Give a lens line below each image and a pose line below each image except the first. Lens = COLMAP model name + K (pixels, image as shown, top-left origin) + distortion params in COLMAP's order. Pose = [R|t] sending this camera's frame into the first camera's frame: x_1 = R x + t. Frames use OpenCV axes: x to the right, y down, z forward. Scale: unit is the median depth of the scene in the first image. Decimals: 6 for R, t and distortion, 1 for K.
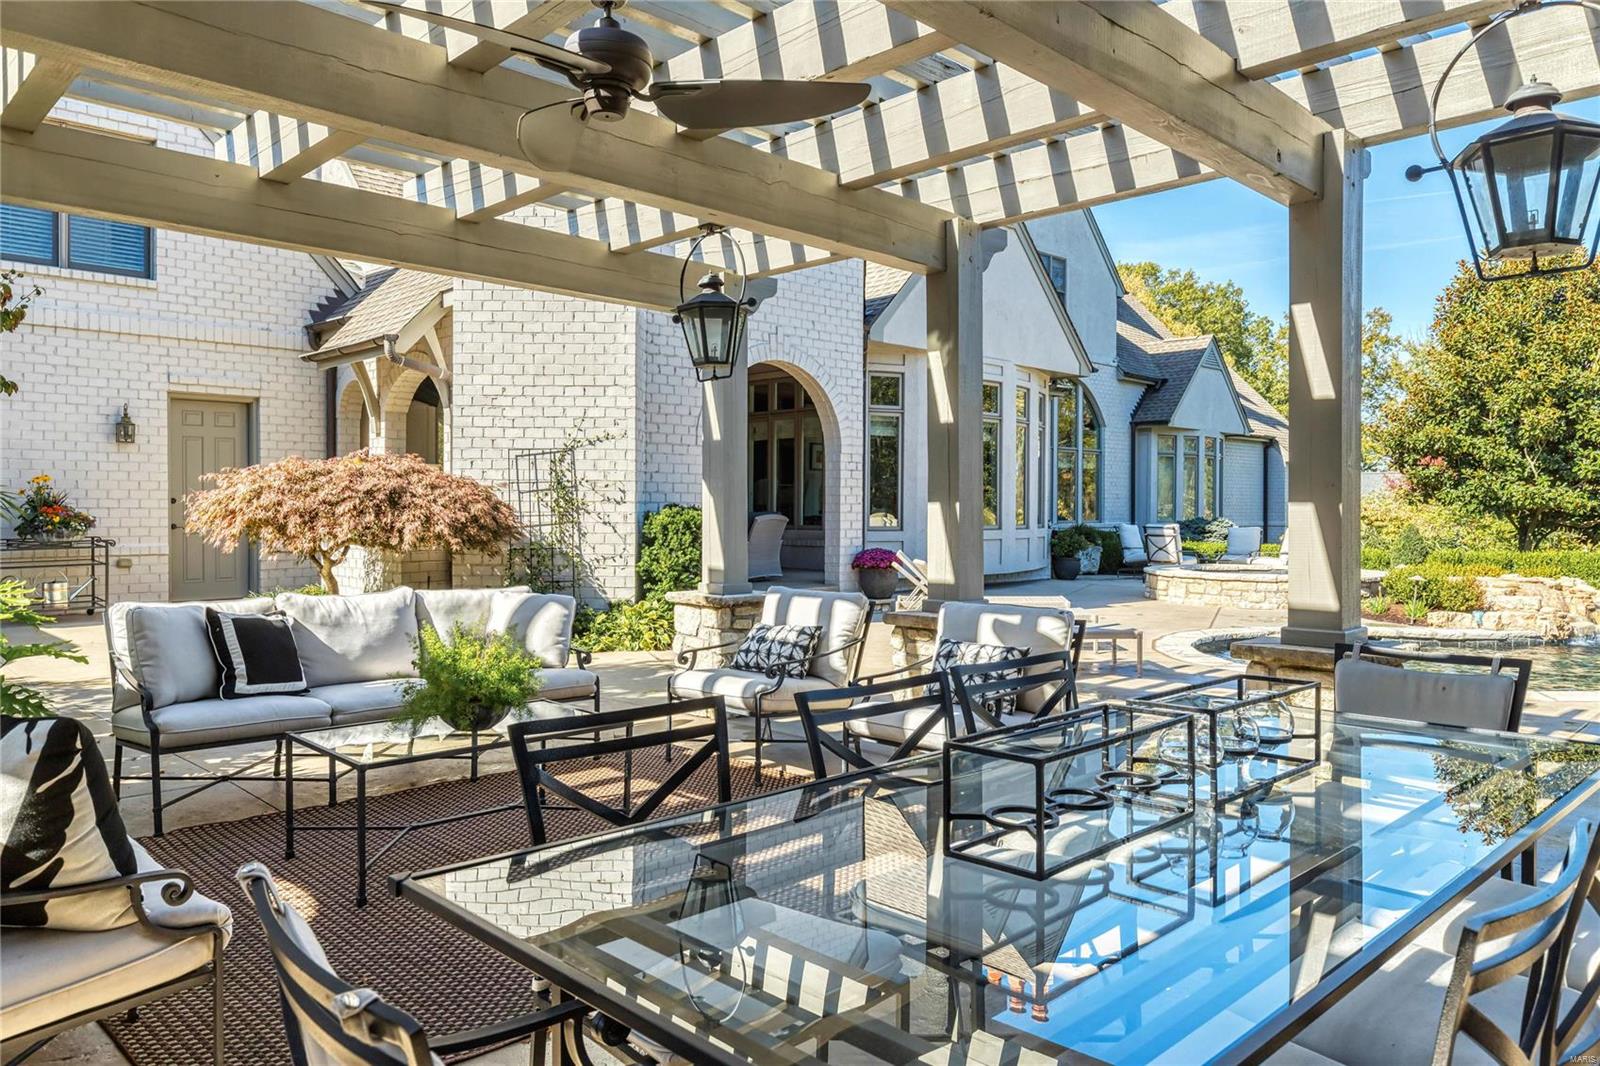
lens RADIAL K [[1107.1, 0, 800.0], [0, 1107.1, 533.0], [0, 0, 1]] dist [-0.000688, 0.000186]
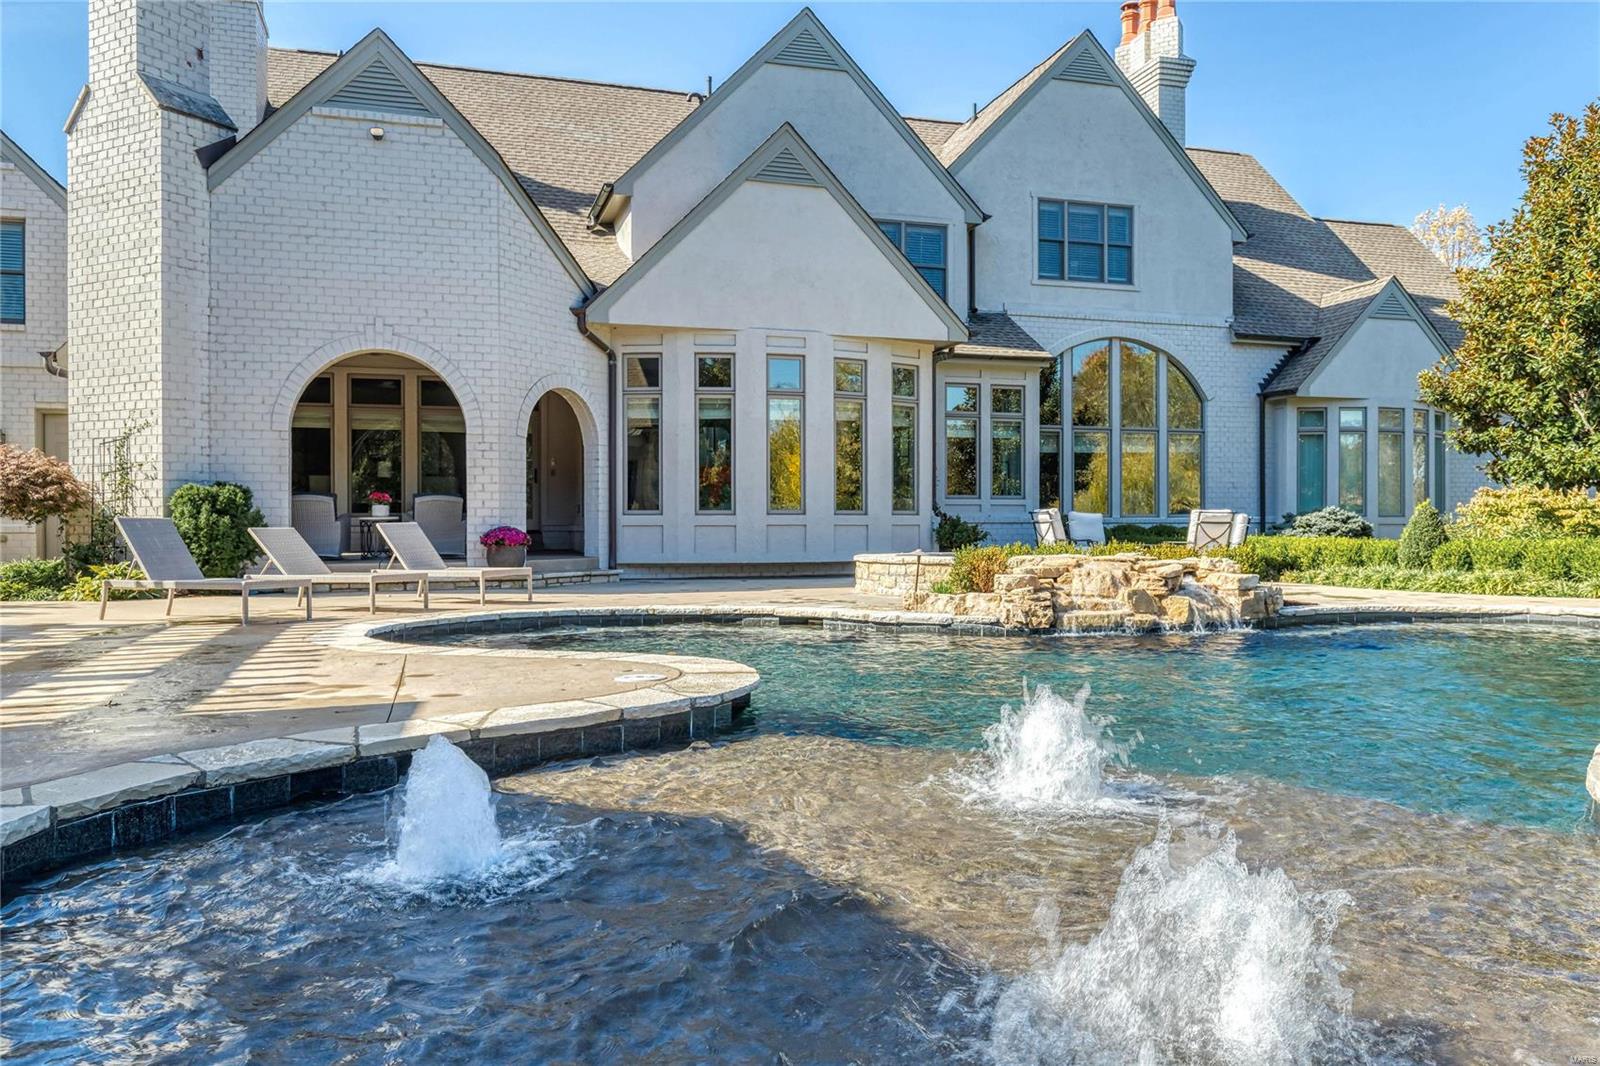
lens RADIAL K [[1180.6, 0, 800.0], [0, 1180.6, 533.0], [0, 0, 1]] dist [-0.003336, -0.005396]
pose [[0.890768, -0.005111, -0.454429, 0.771957], [-0.003582, 0.999827, -0.018267, 0.037367], [0.454443, 0.017899, 0.890596, 0.150116]]
